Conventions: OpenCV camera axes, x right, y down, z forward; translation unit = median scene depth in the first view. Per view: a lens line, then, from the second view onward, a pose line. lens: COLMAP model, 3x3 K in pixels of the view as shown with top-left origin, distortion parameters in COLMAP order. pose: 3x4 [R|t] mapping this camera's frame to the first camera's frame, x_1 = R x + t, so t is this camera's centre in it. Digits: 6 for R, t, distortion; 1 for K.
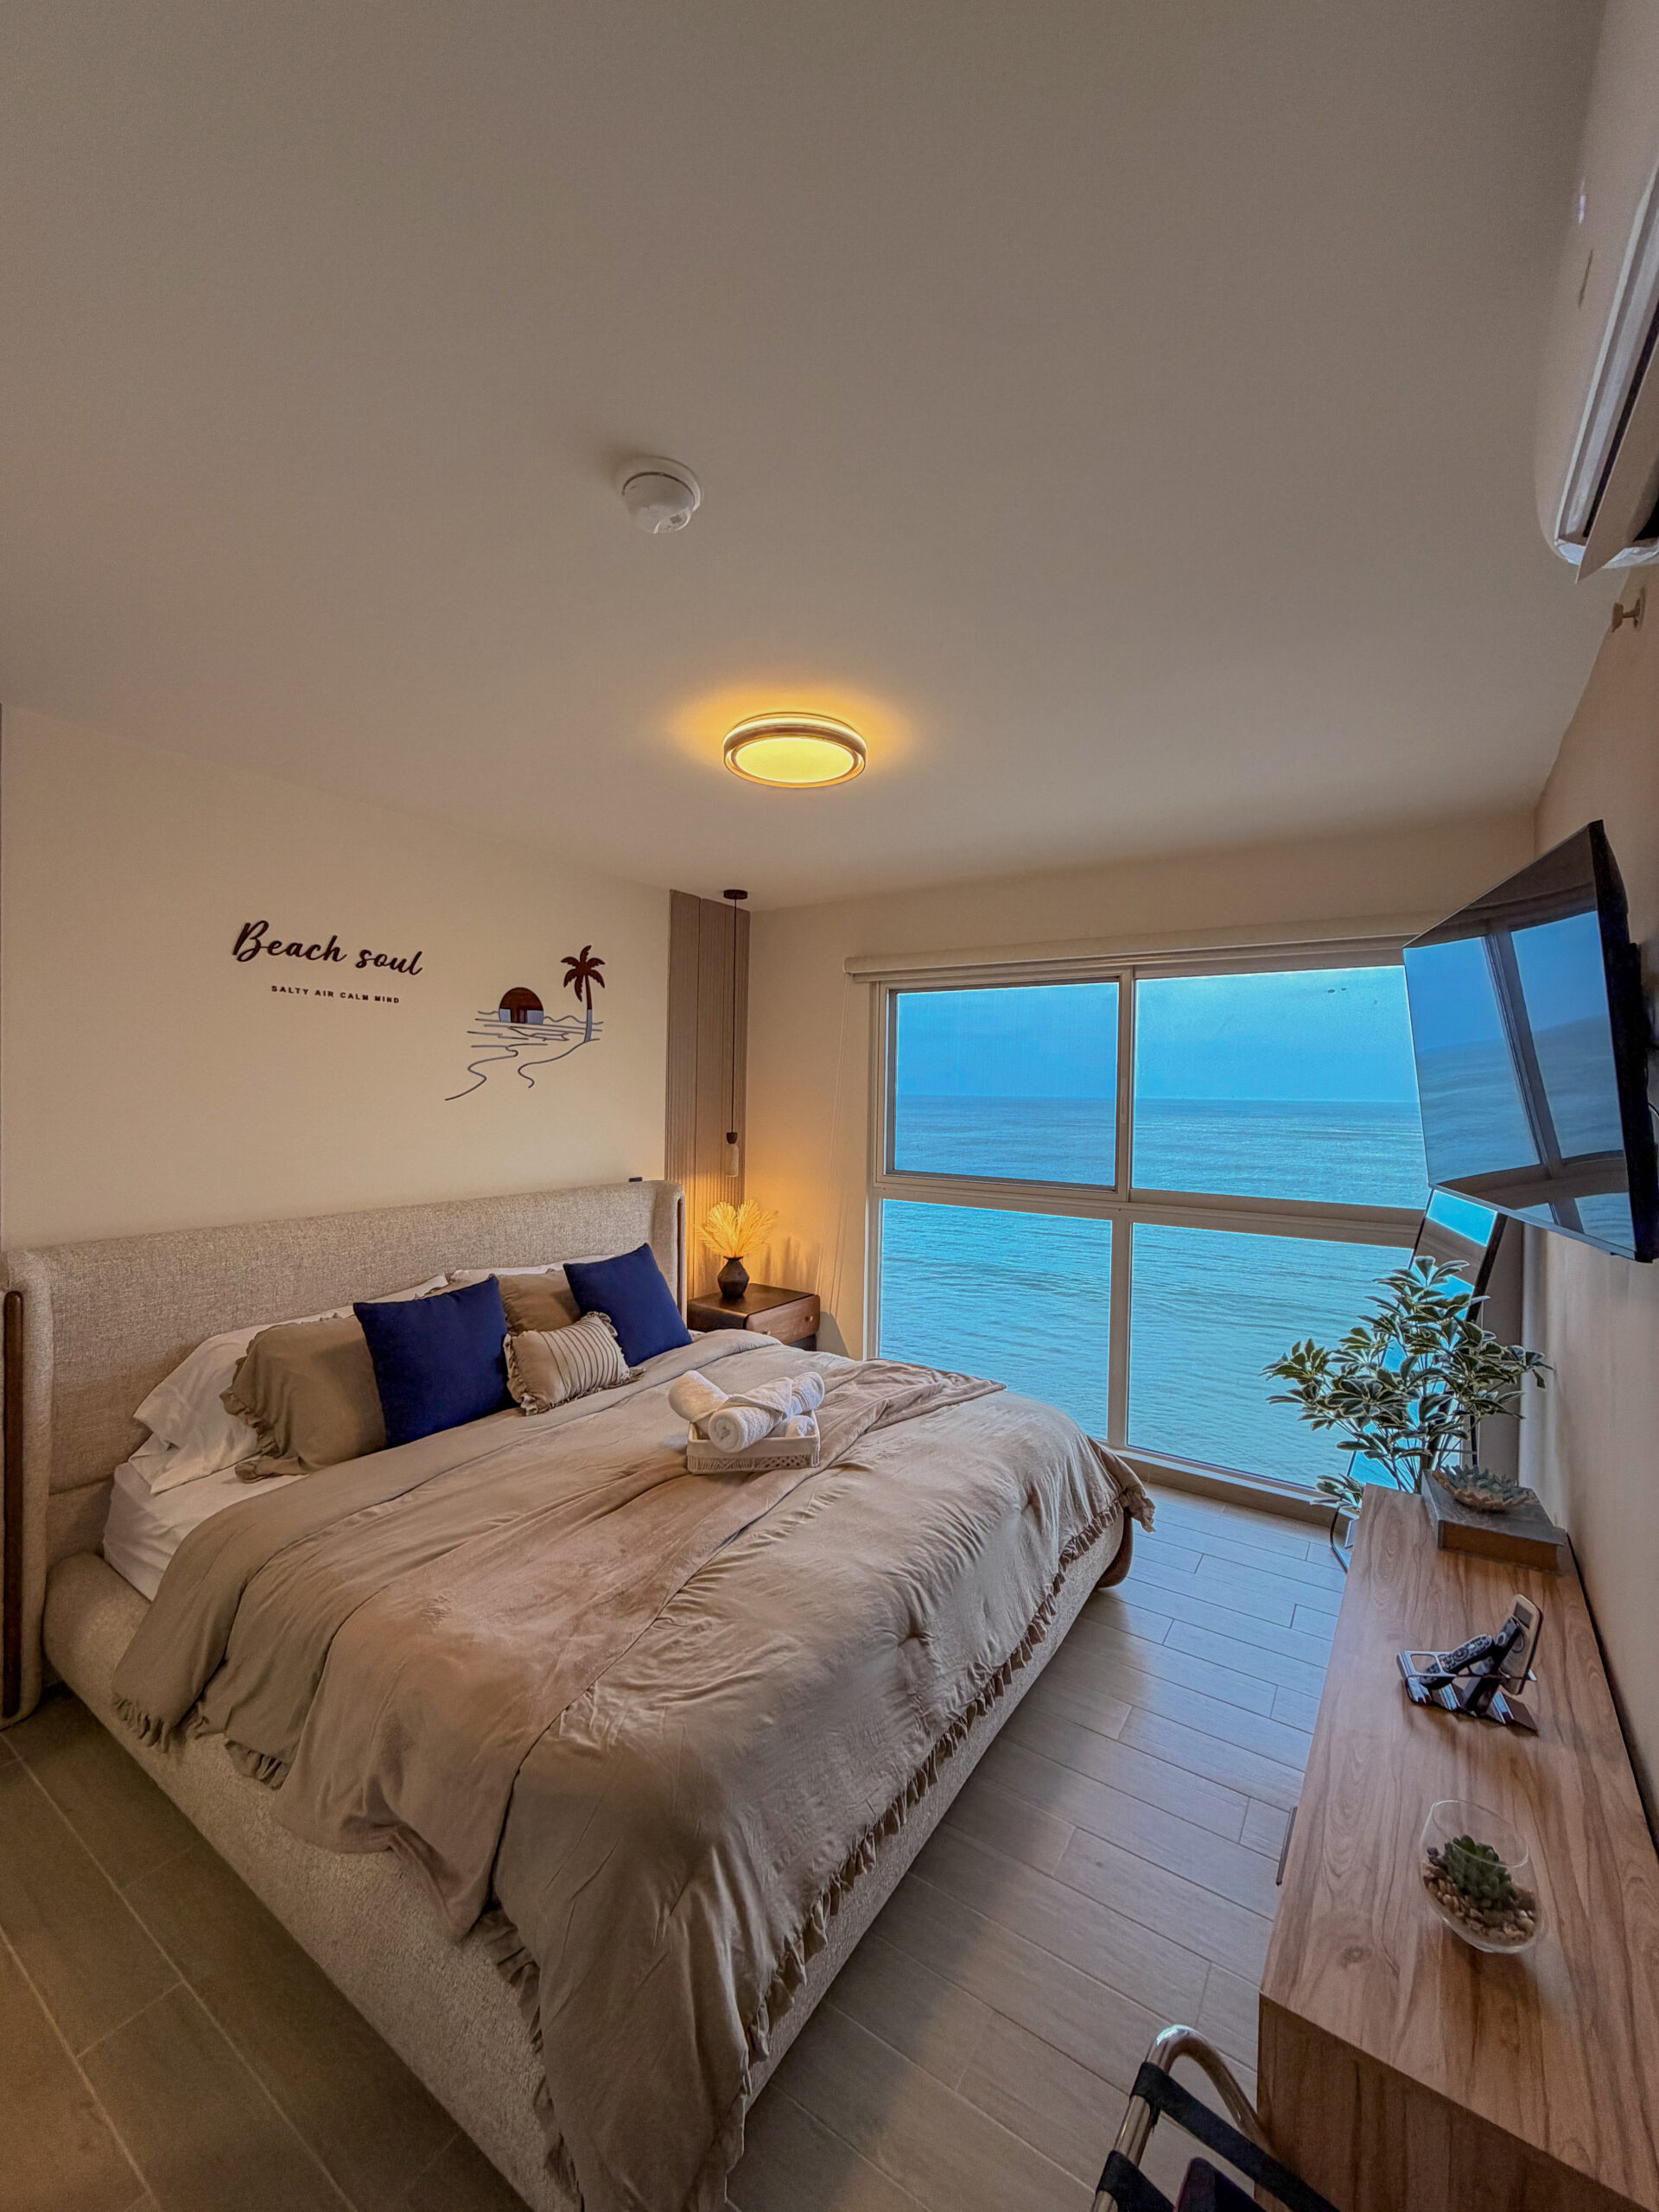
lens RADIAL K [[879.4, 0, 829.5], [0, 879.4, 1106.0], [0, 0, 1]] dist [-0.000498, 0.000172]
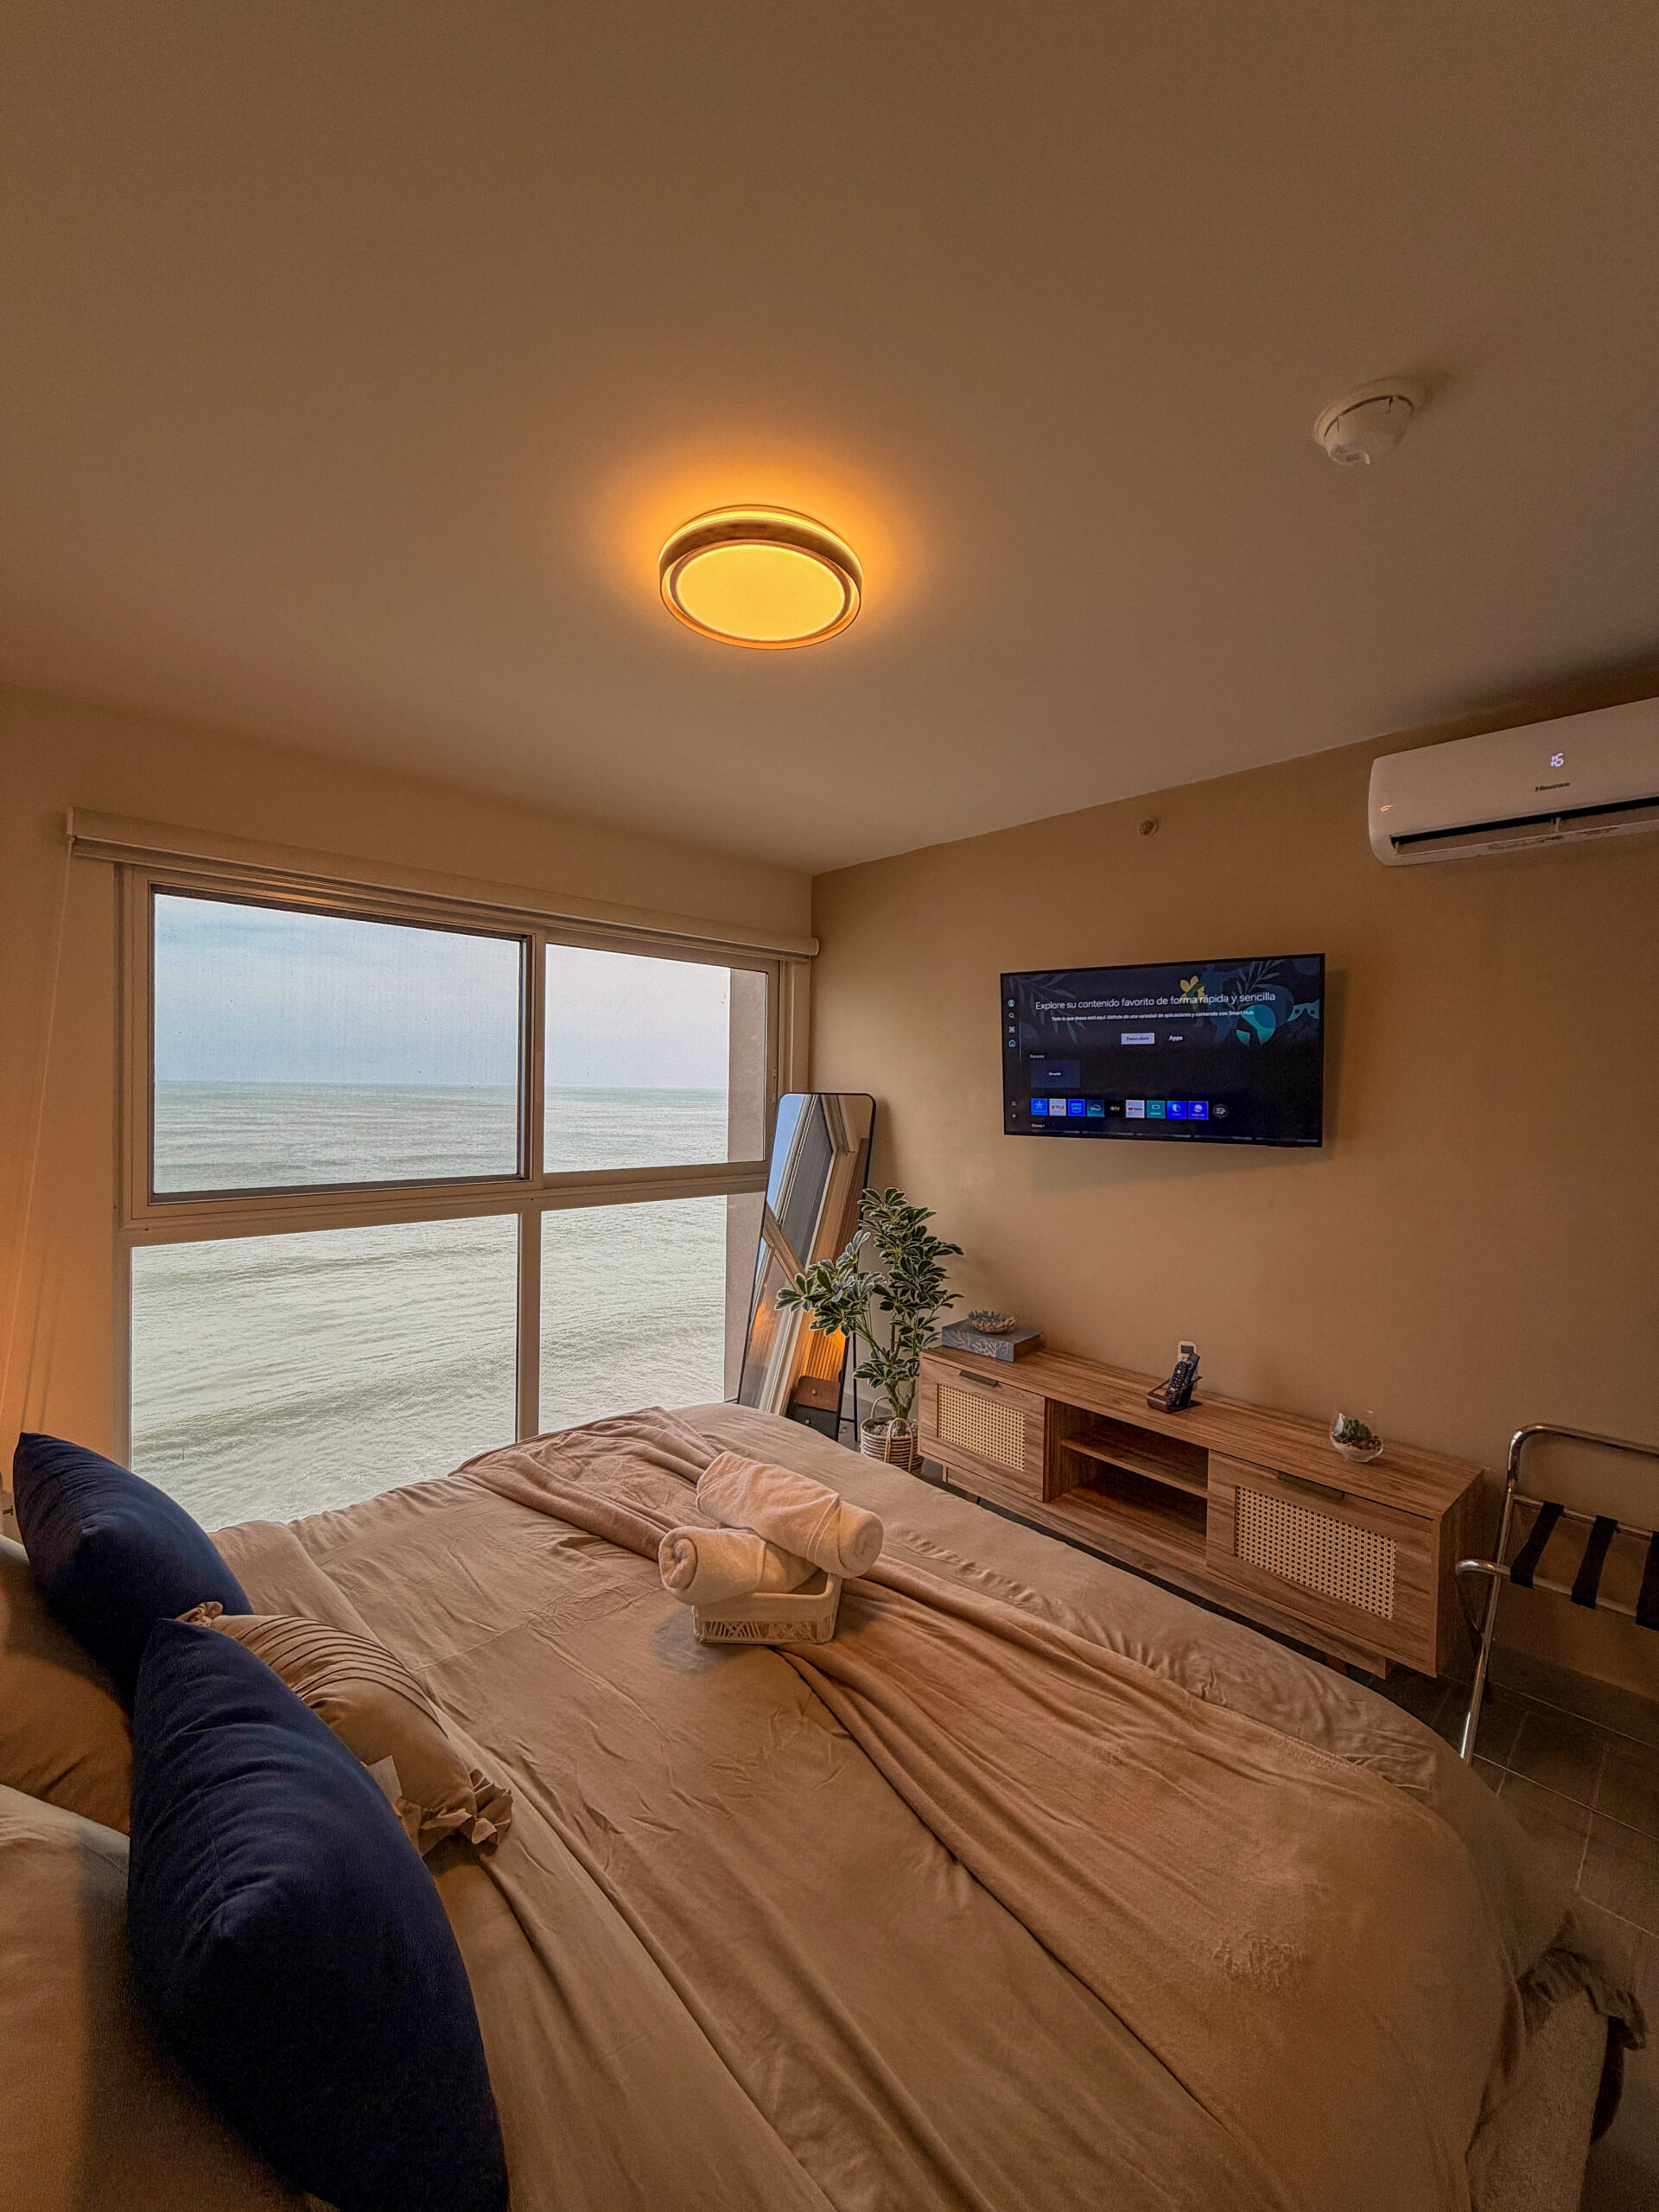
lens RADIAL K [[879.4, 0, 829.5], [0, 879.4, 1106.0], [0, 0, 1]] dist [-0.000498, 0.000172]
pose [[0.220350, -0.030142, 0.974955, -0.714958], [0.004785, 0.999544, 0.029821, -0.002923], [-0.975409, -0.001906, 0.220394, 0.777017]]
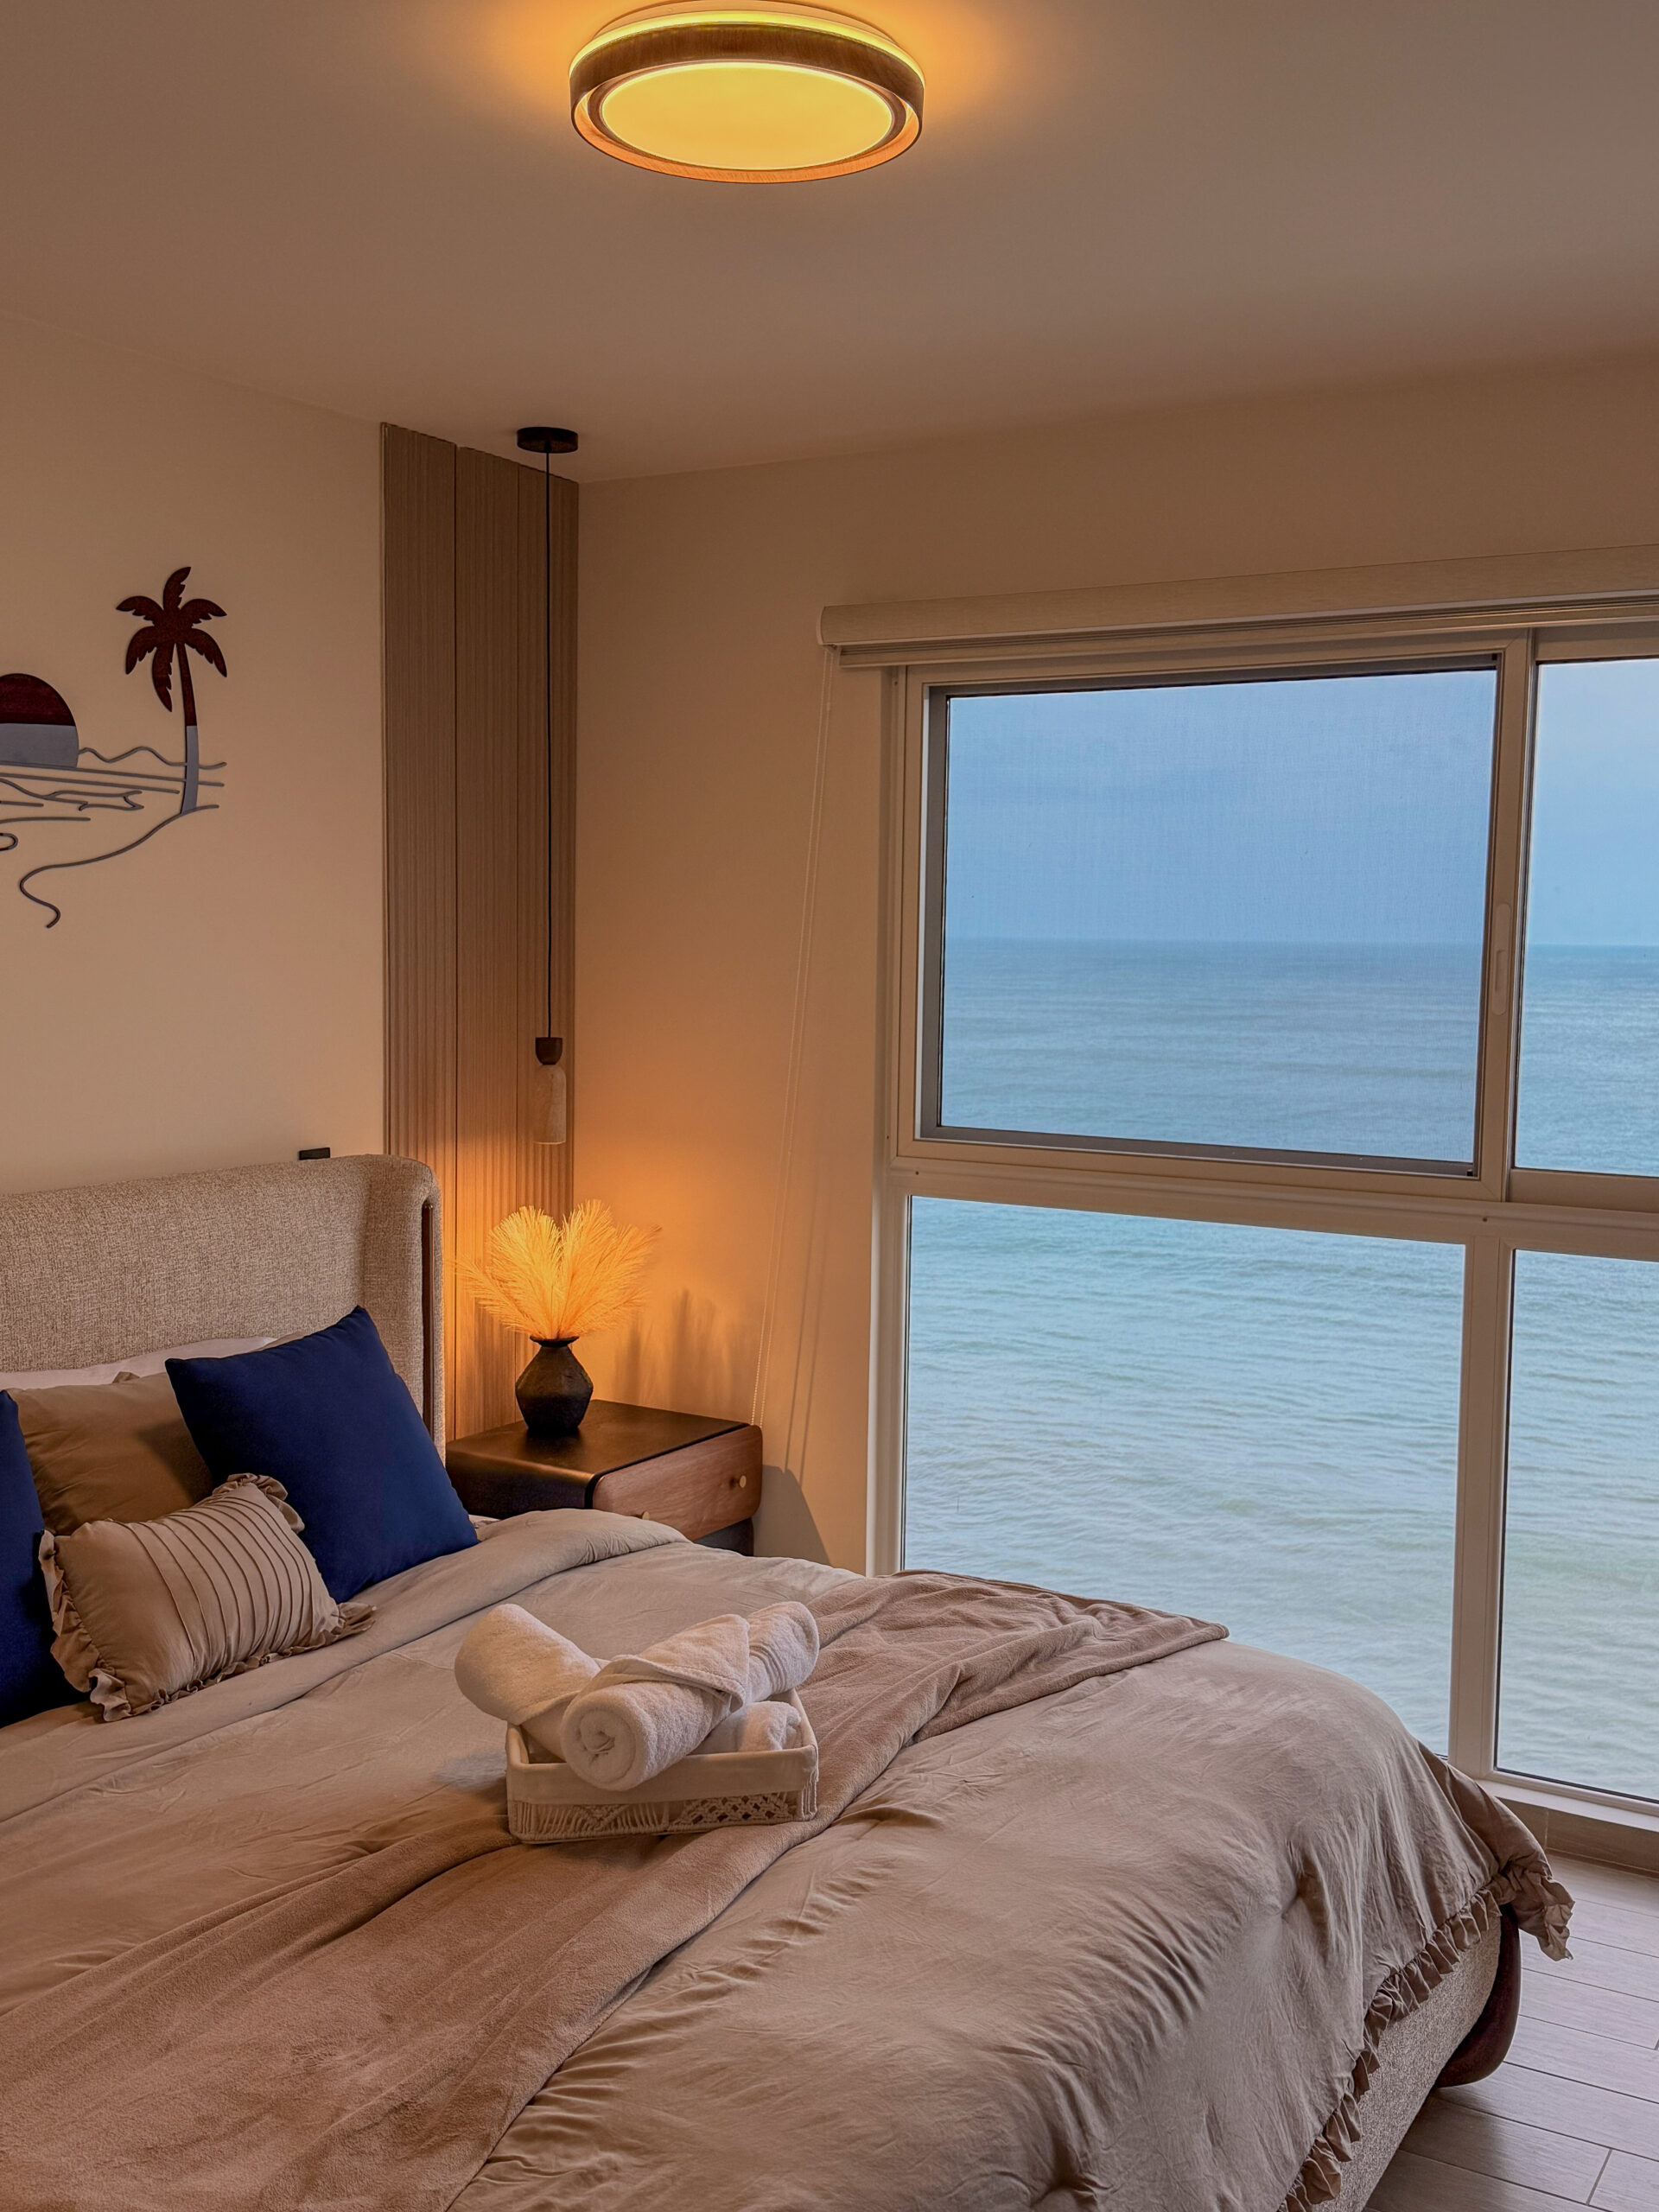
lens RADIAL K [[2172.4, 0, 844.1], [0, 2172.4, 1117.5], [0, 0, 1]] dist [0.198770, -0.441118]
pose [[0.998440, -0.004532, 0.055657, -0.053200], [0.000671, 0.997604, 0.069187, -0.005733], [-0.055837, -0.069041, 0.996050, -0.047341]]
